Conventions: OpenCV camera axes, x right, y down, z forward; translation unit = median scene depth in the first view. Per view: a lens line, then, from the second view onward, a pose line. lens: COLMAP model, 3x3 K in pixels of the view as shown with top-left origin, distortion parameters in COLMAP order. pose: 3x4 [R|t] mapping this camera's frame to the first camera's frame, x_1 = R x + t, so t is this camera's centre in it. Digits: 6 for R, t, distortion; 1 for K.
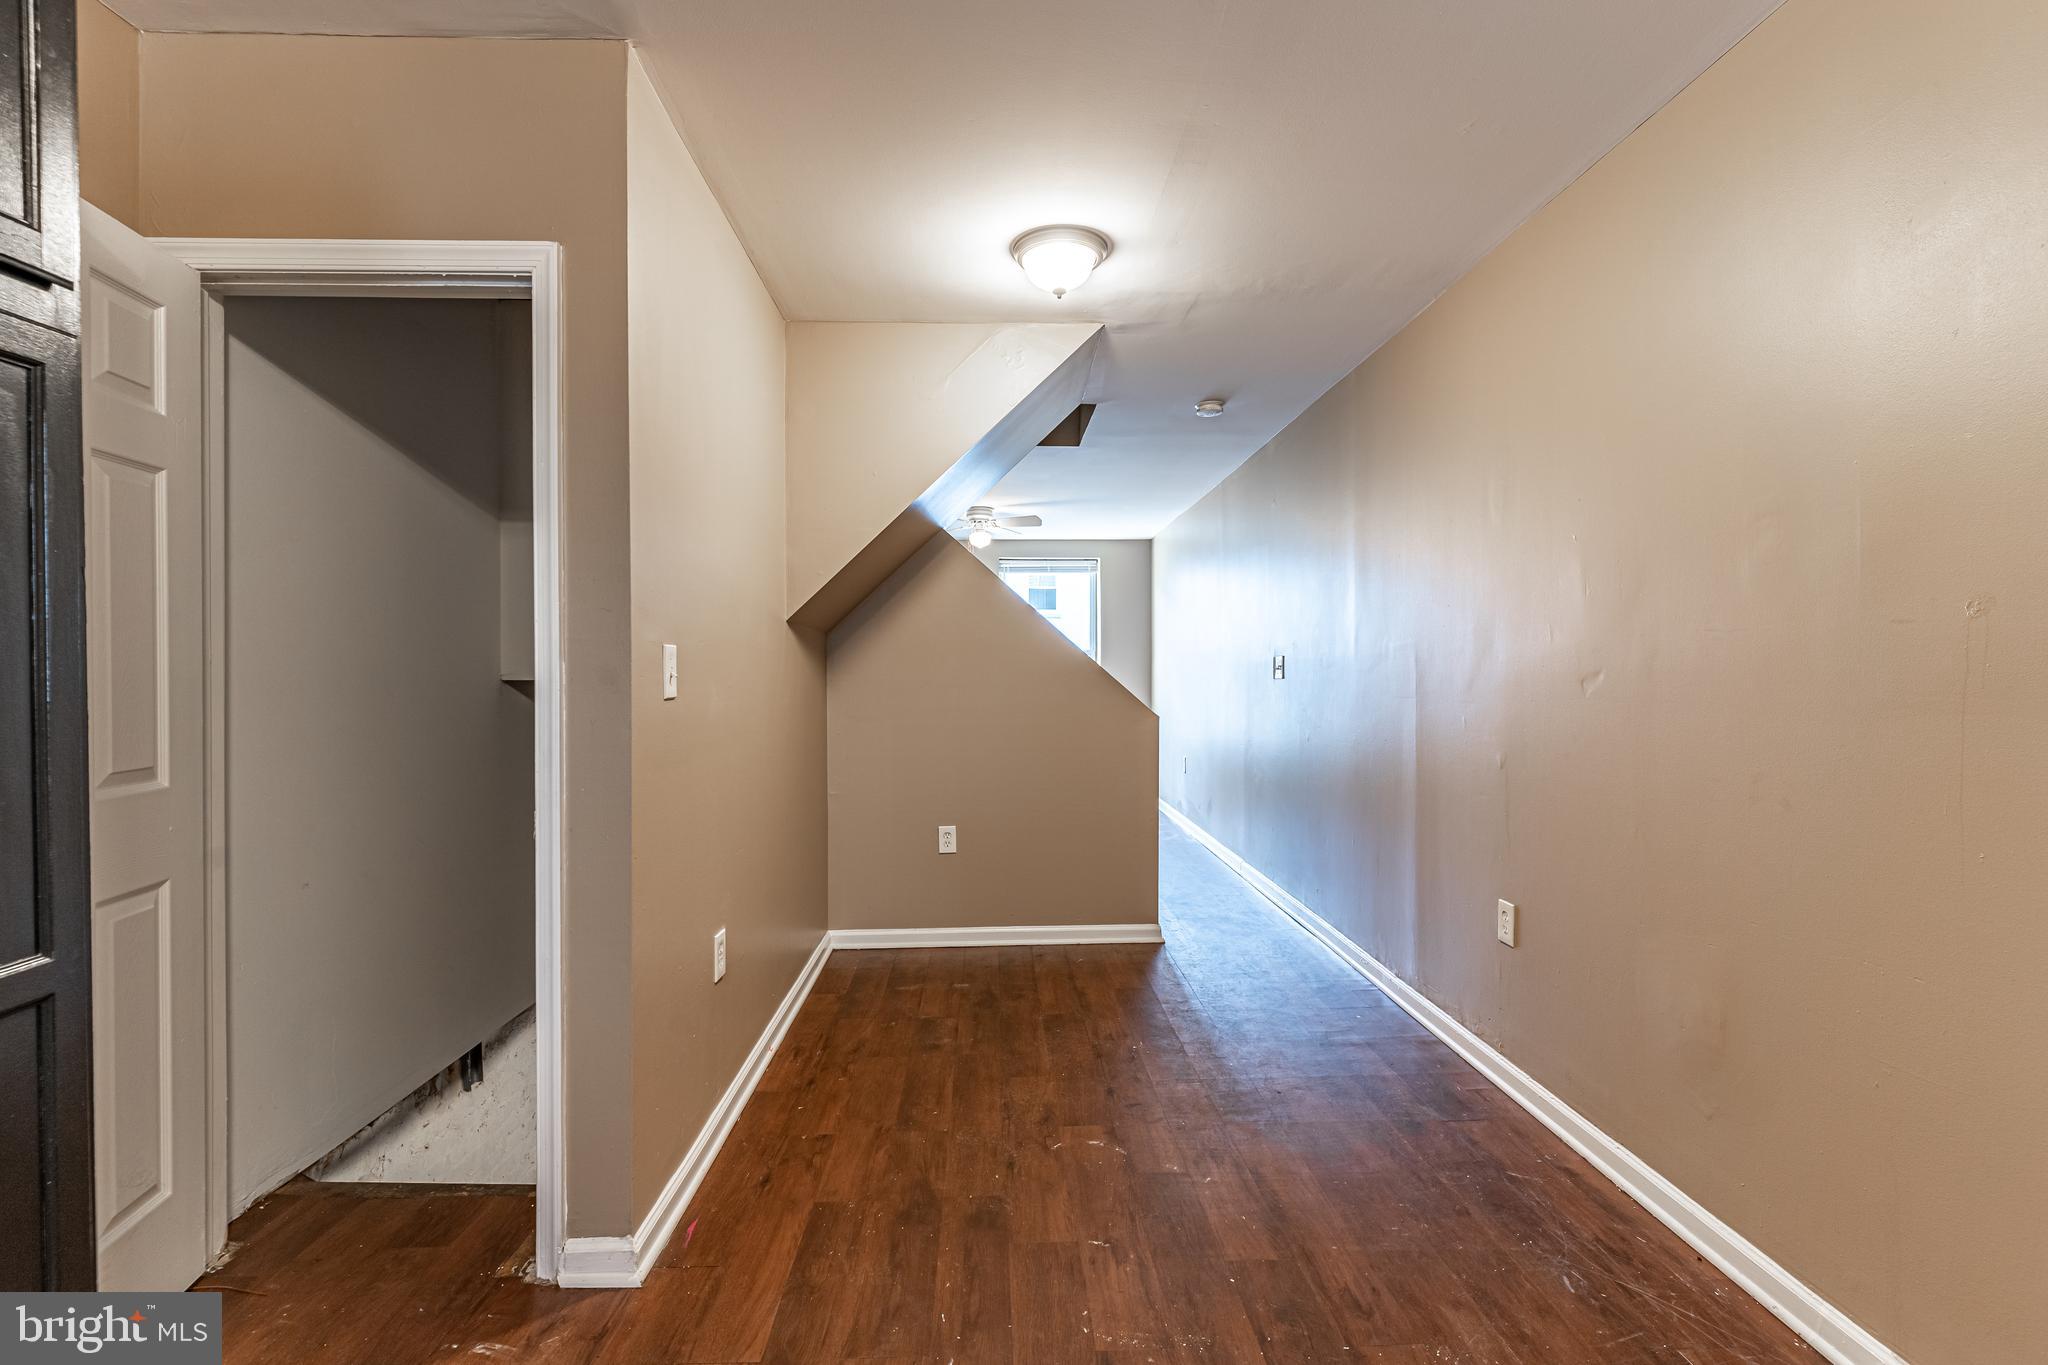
lens RADIAL K [[974.2, 0, 1024.0], [0, 974.2, 682.5], [0, 0, 1]] dist [0.001780, 0.000830]
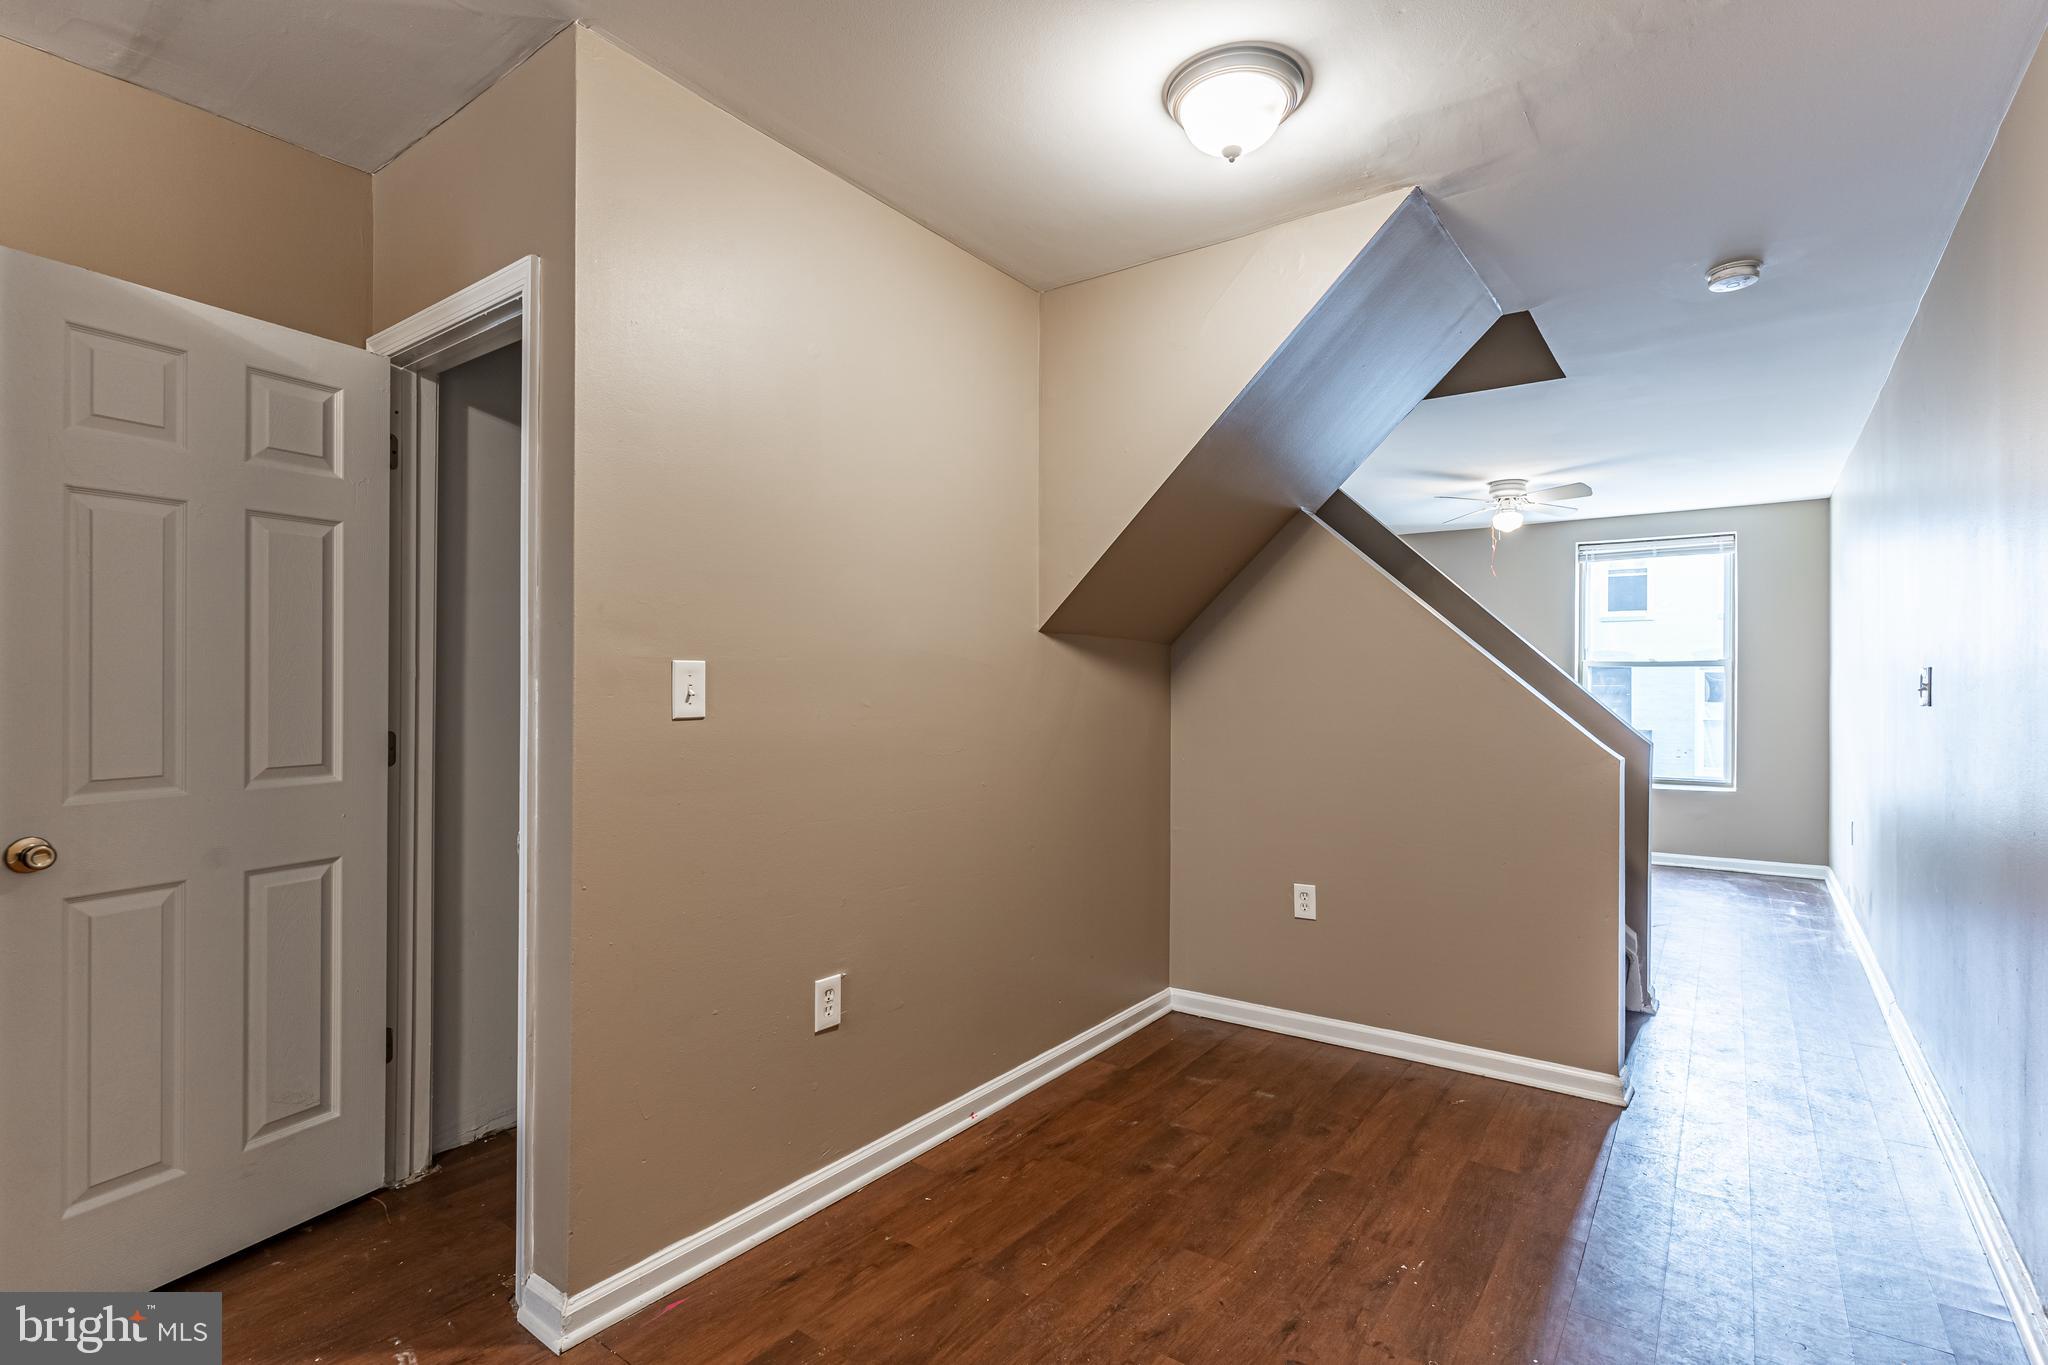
lens RADIAL K [[974.2, 0, 1024.0], [0, 974.2, 682.5], [0, 0, 1]] dist [0.001780, 0.000830]
pose [[0.788531, 0.004795, -0.614976, 0.289349], [-0.012919, 0.999878, -0.008769, -0.008773], [0.614859, 0.014860, 0.788497, 0.295762]]
